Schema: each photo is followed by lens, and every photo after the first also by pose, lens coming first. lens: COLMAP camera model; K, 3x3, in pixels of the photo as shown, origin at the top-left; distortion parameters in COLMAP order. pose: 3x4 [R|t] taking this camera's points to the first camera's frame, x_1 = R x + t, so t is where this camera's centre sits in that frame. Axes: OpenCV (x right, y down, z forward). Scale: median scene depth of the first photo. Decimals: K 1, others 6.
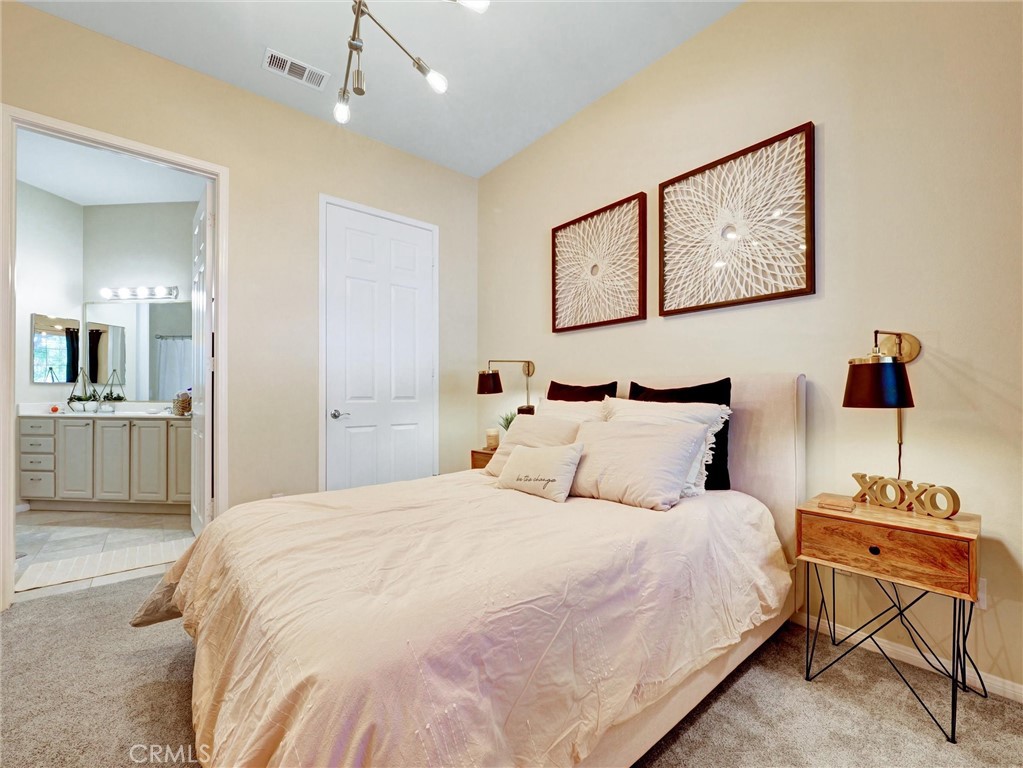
lens RADIAL K [[425.8, 0, 502.6], [0, 425.8, 391.2], [0, 0, 1]] dist [-0.002822, -0.000165]
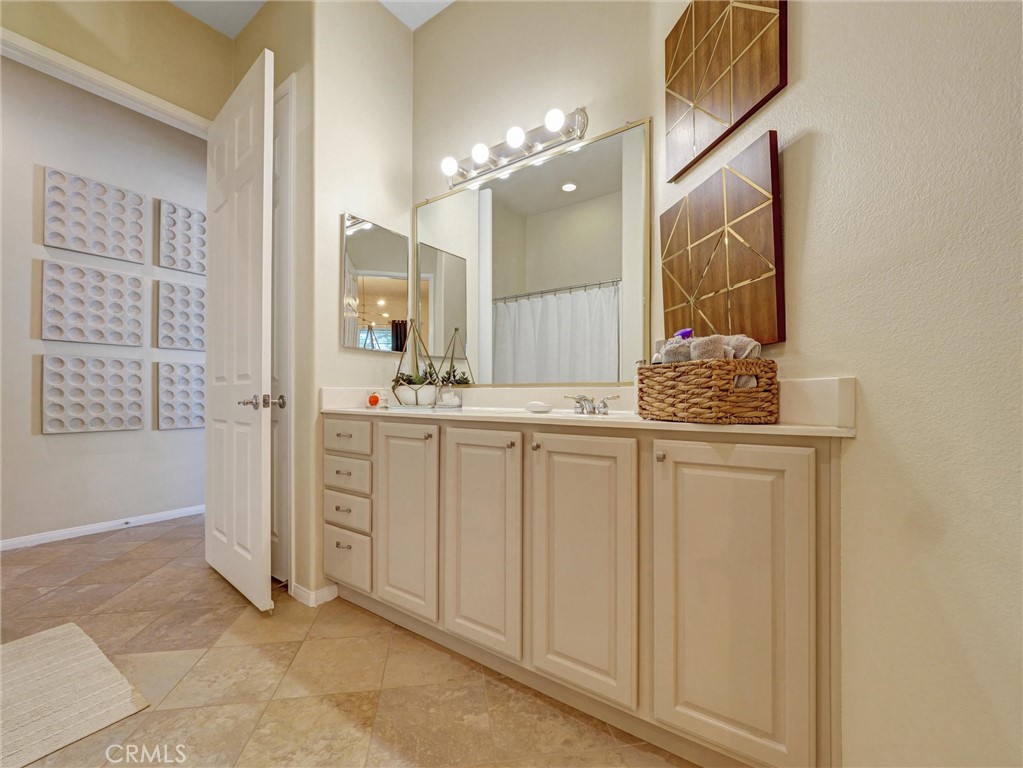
lens RADIAL K [[425.8, 0, 502.6], [0, 425.8, 391.2], [0, 0, 1]] dist [-0.002822, -0.000165]
pose [[0.856001, -0.003954, -0.516959, -0.641697], [0.001136, 0.999983, -0.005767, 0.034154], [0.516973, 0.004349, 0.855991, 0.625607]]
